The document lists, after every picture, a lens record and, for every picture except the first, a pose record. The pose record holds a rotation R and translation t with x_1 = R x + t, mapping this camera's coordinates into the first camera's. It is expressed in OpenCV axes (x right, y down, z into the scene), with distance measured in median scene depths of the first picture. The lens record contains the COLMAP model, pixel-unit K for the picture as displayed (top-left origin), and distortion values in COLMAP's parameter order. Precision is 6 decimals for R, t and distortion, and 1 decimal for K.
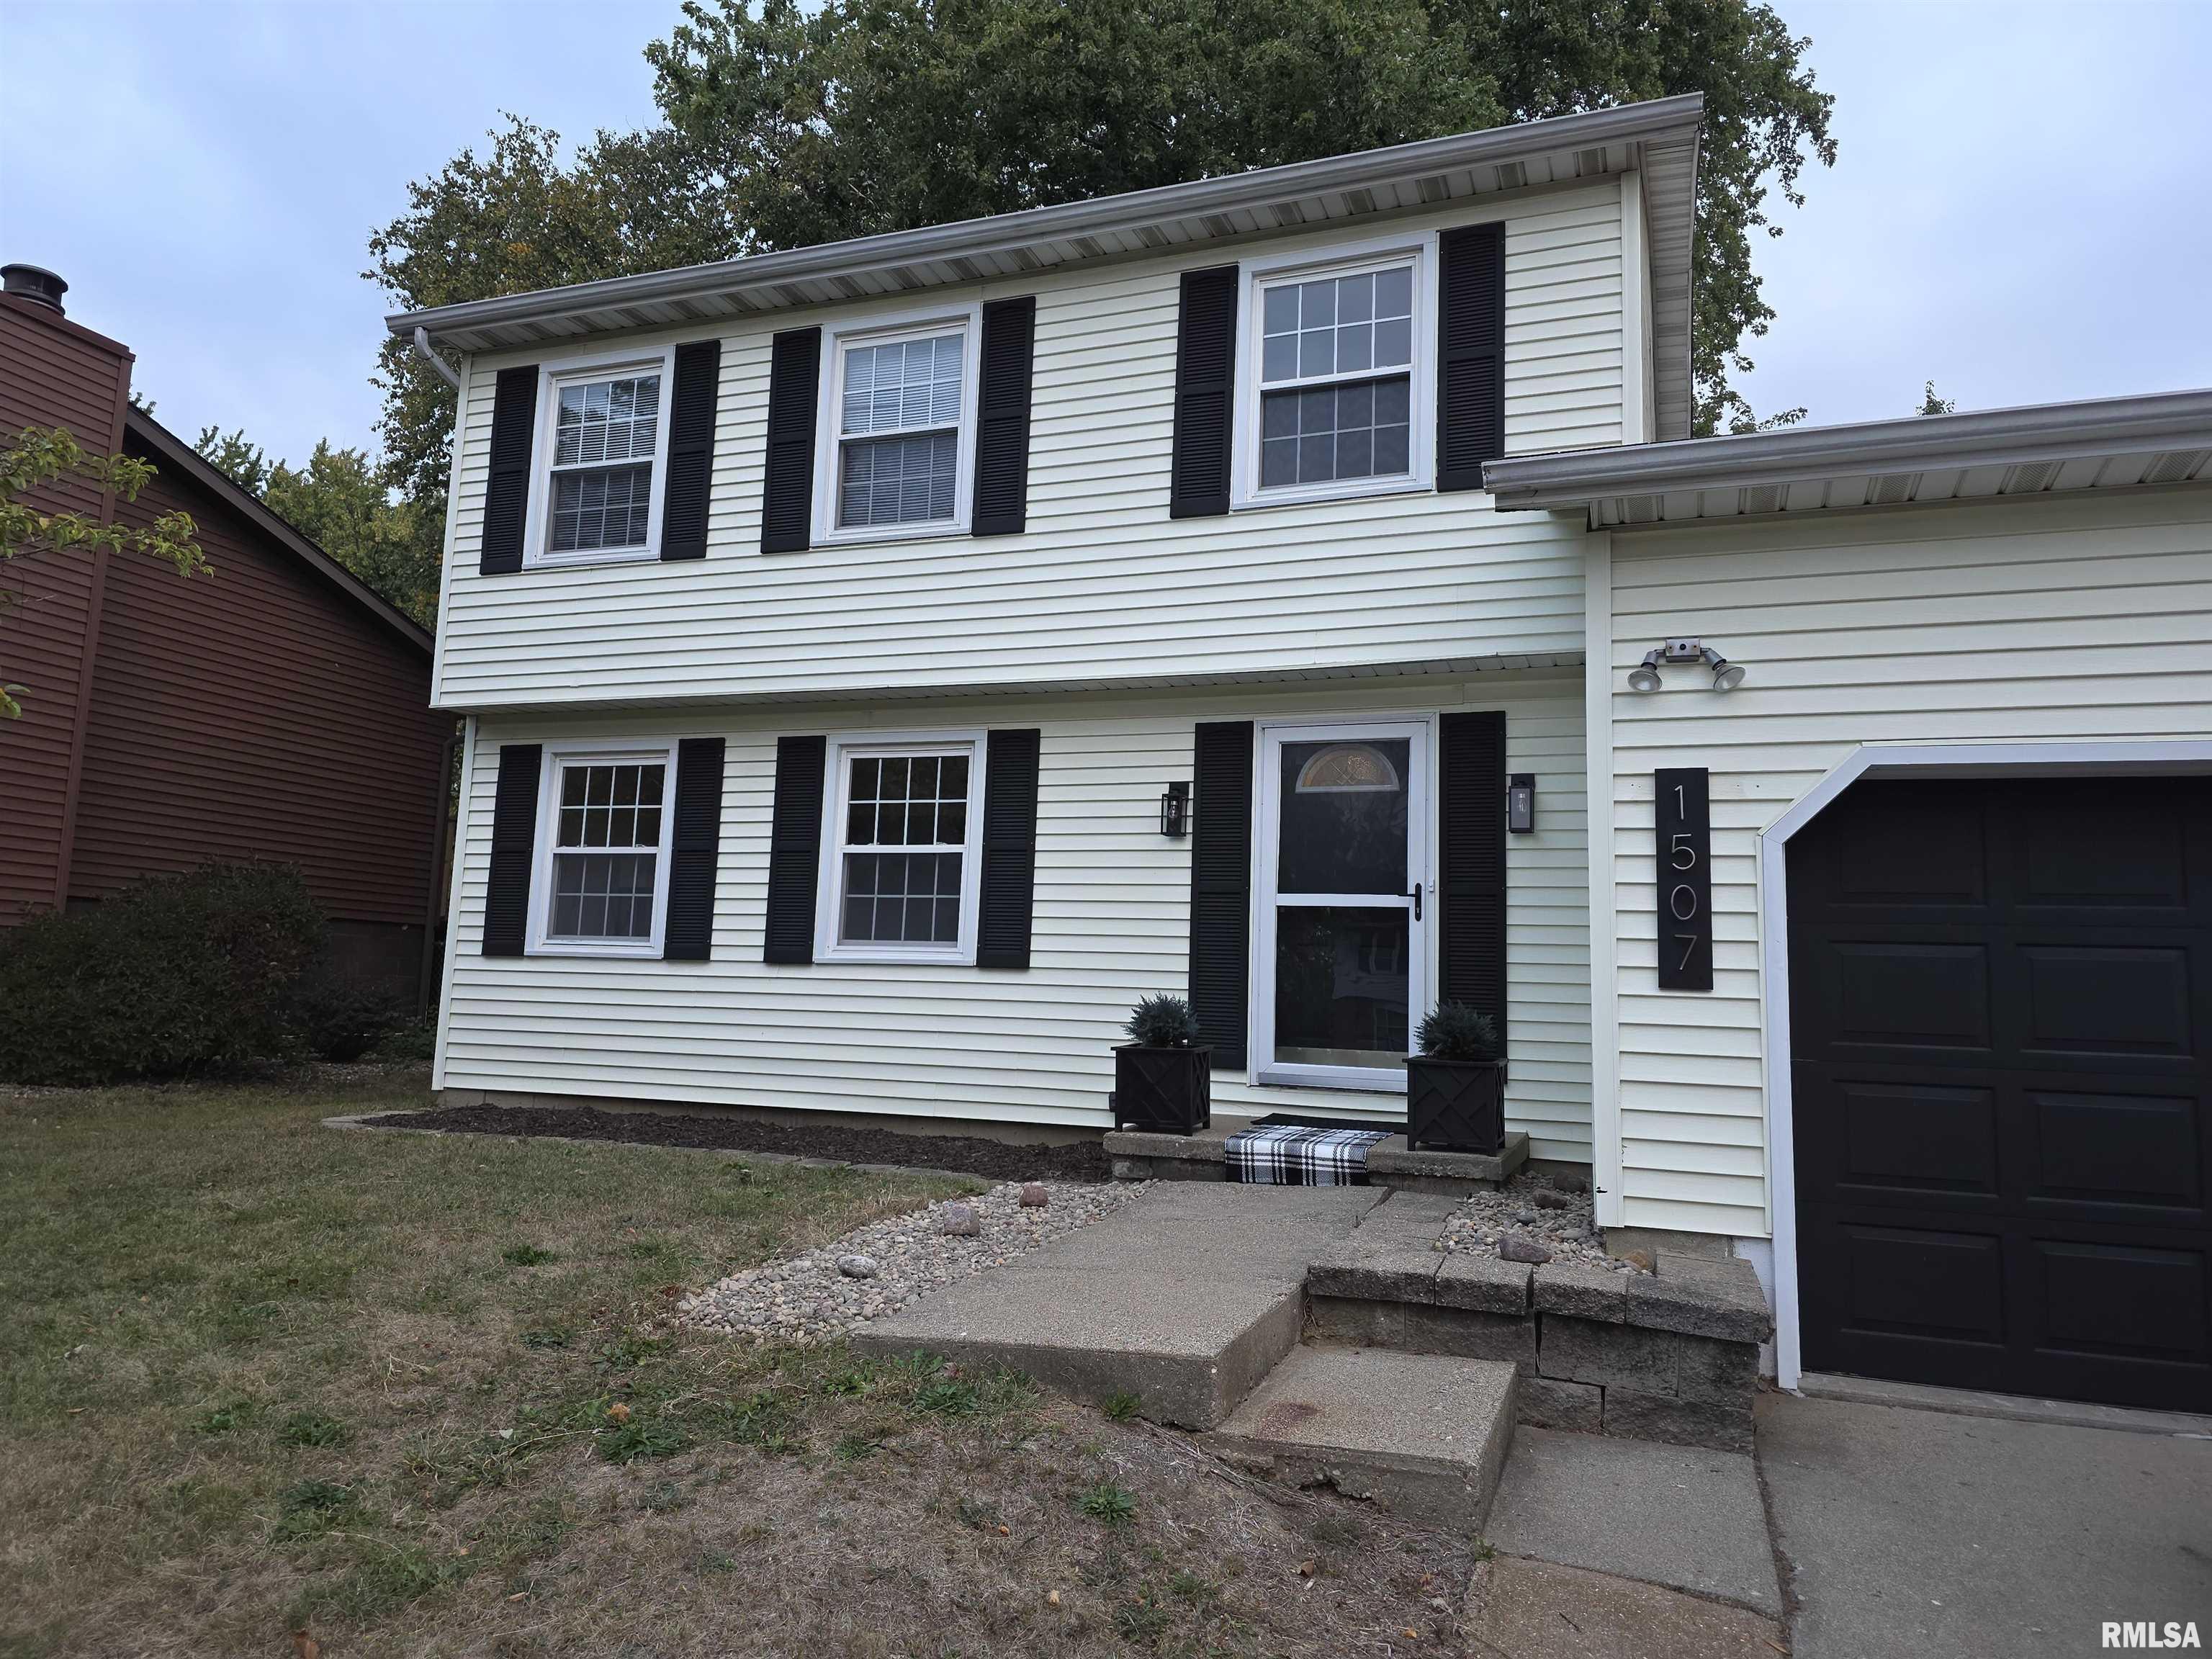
lens RADIAL K [[1469.0, 0, 1106.0], [0, 1469.0, 829.5], [0, 0, 1]] dist [0.082438, -0.083704]
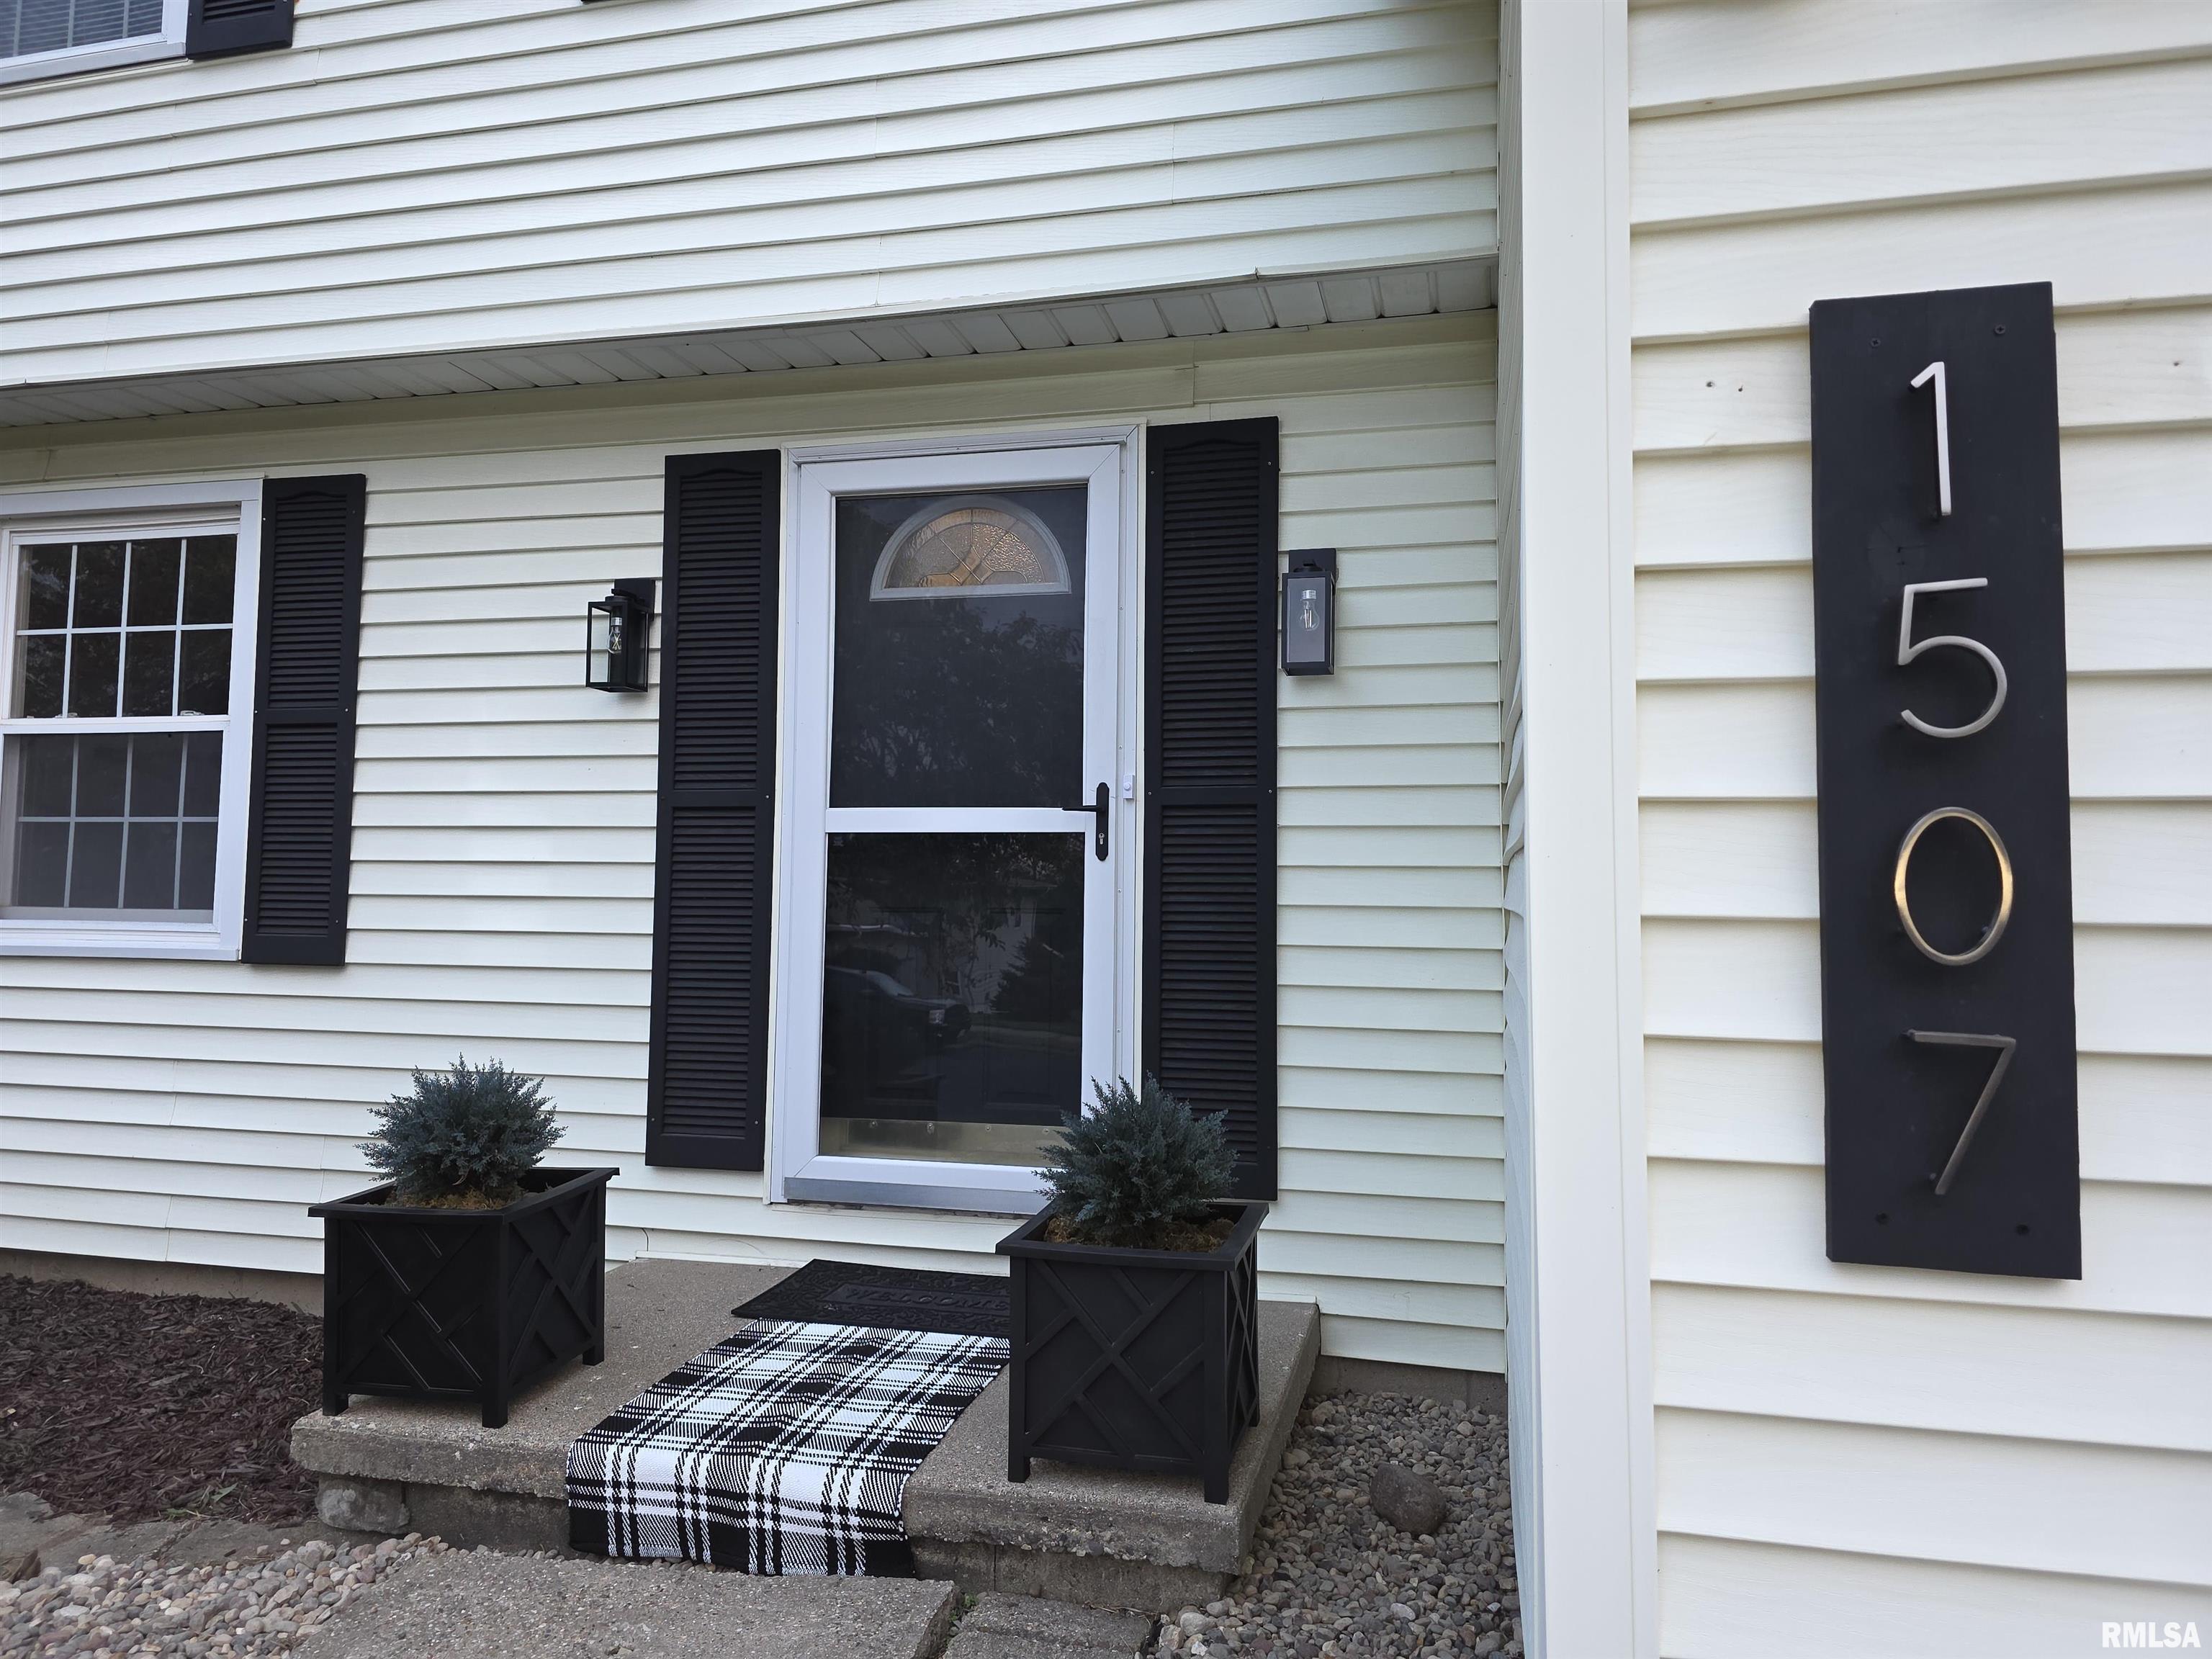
lens RADIAL K [[1469.0, 0, 1106.0], [0, 1469.0, 829.5], [0, 0, 1]] dist [0.082438, -0.083704]
pose [[0.992975, -0.018064, 0.116936, 0.146383], [0.009101, 0.997010, 0.076733, 0.013821], [-0.117972, -0.075130, 0.990171, 0.489727]]
